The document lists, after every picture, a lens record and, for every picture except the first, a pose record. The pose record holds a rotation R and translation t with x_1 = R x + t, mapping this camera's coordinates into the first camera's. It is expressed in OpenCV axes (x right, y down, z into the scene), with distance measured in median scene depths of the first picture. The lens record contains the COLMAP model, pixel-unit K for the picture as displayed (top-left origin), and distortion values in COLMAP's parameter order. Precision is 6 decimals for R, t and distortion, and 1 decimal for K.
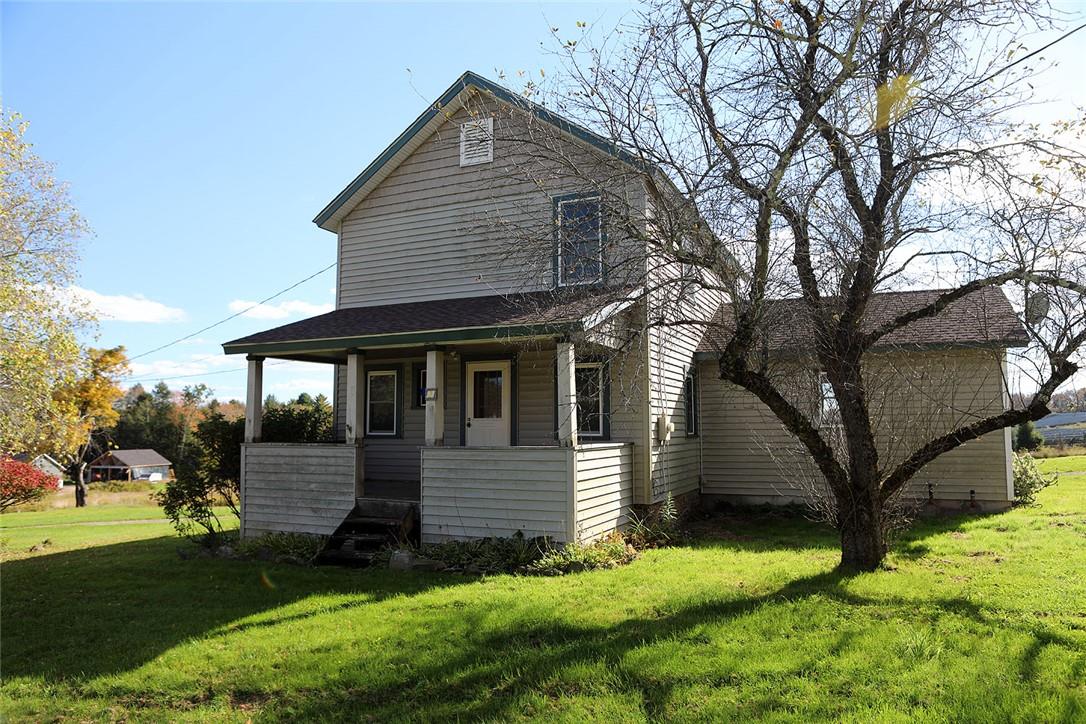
lens RADIAL K [[741.5, 0, 542.7], [0, 741.5, 360.8], [0, 0, 1]] dist [-0.082355, 0.008222]
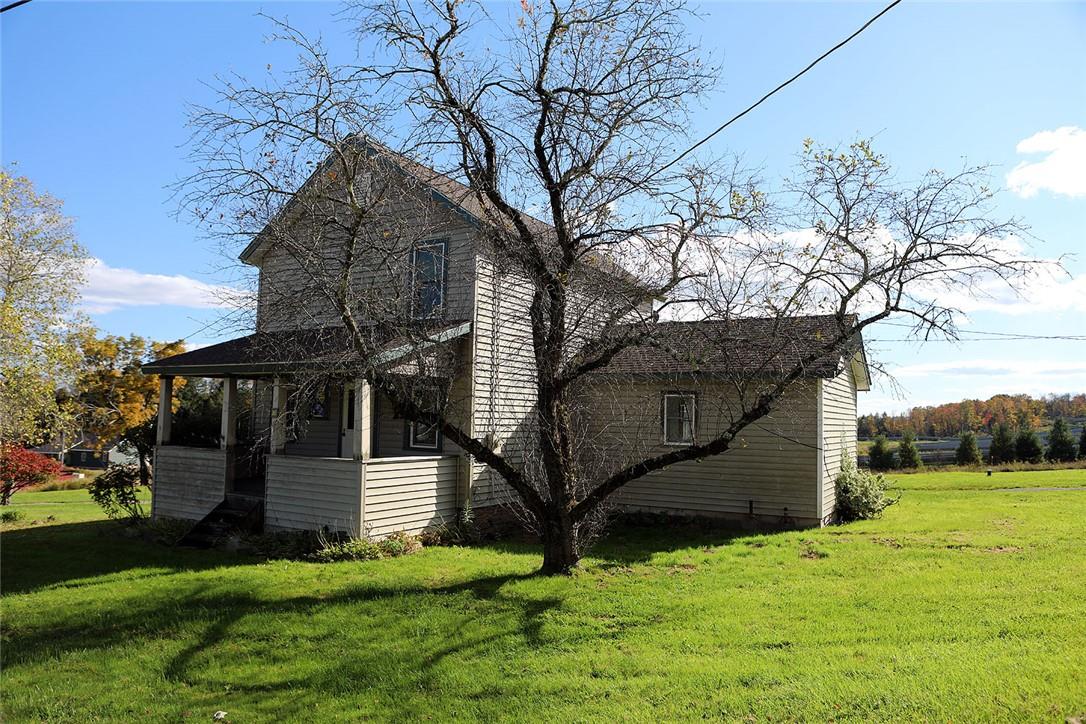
lens RADIAL K [[741.5, 0, 543.4], [0, 741.5, 363.8], [0, 0, 1]] dist [-0.082355, 0.008222]
pose [[0.994507, 0.015568, -0.103506, 0.395010], [-0.013845, 0.999754, 0.017342, -0.059882], [0.103751, -0.015814, 0.994478, -0.160809]]
